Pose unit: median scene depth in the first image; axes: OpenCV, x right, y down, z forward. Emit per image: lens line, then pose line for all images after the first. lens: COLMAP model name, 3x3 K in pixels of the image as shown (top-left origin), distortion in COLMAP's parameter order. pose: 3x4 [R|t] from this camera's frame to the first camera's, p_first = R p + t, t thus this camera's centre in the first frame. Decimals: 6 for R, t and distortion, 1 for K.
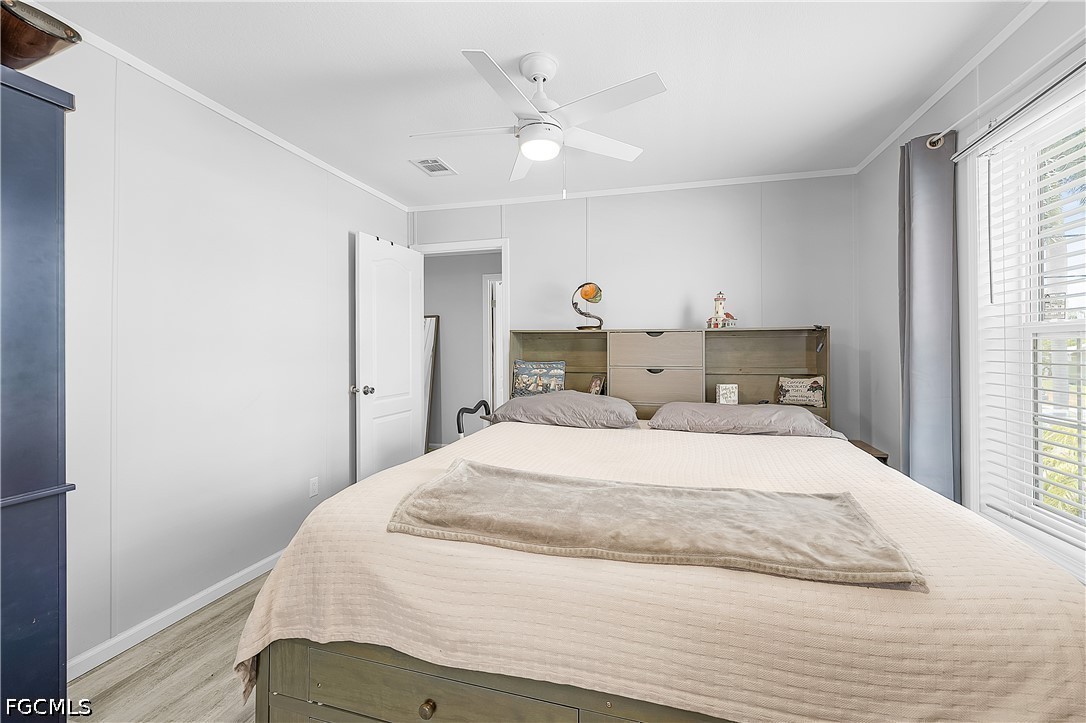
lens RADIAL K [[466.4, 0, 544.1], [0, 466.4, 330.4], [0, 0, 1]] dist [0.000002, 0.000000]
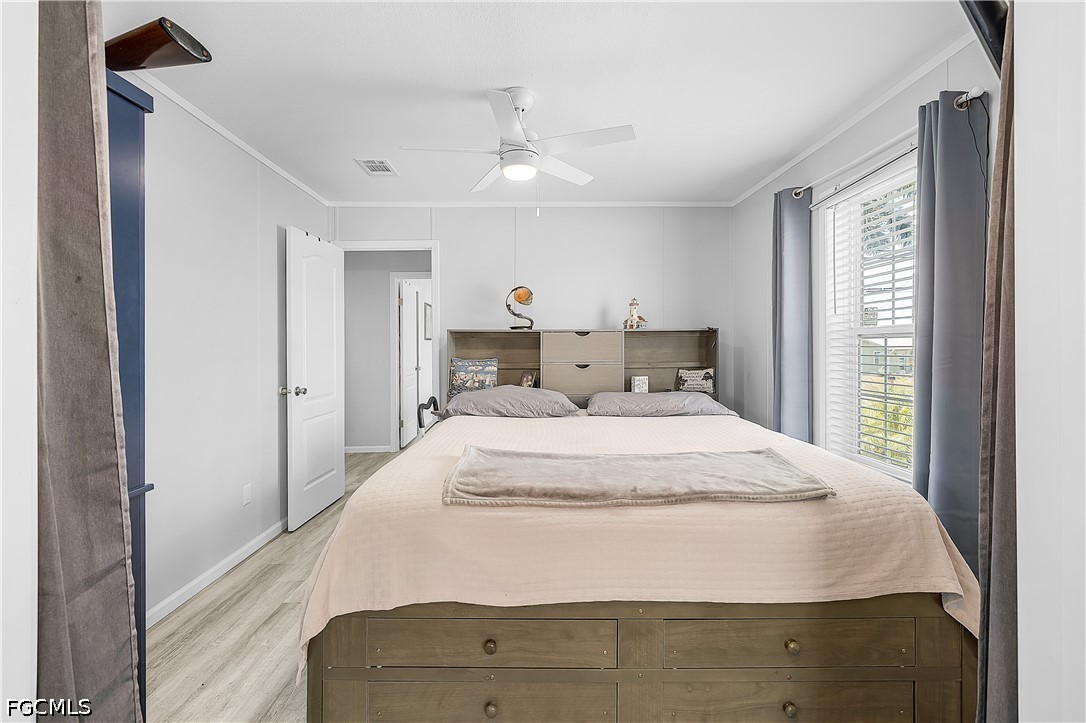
lens RADIAL K [[466.4, 0, 544.1], [0, 466.4, 330.4], [0, 0, 1]] dist [0.000002, 0.000000]
pose [[0.961401, 0.004989, 0.275106, -0.190275], [-0.006142, 0.999976, 0.003330, -0.004332], [-0.275082, -0.004891, 0.961408, -0.081023]]
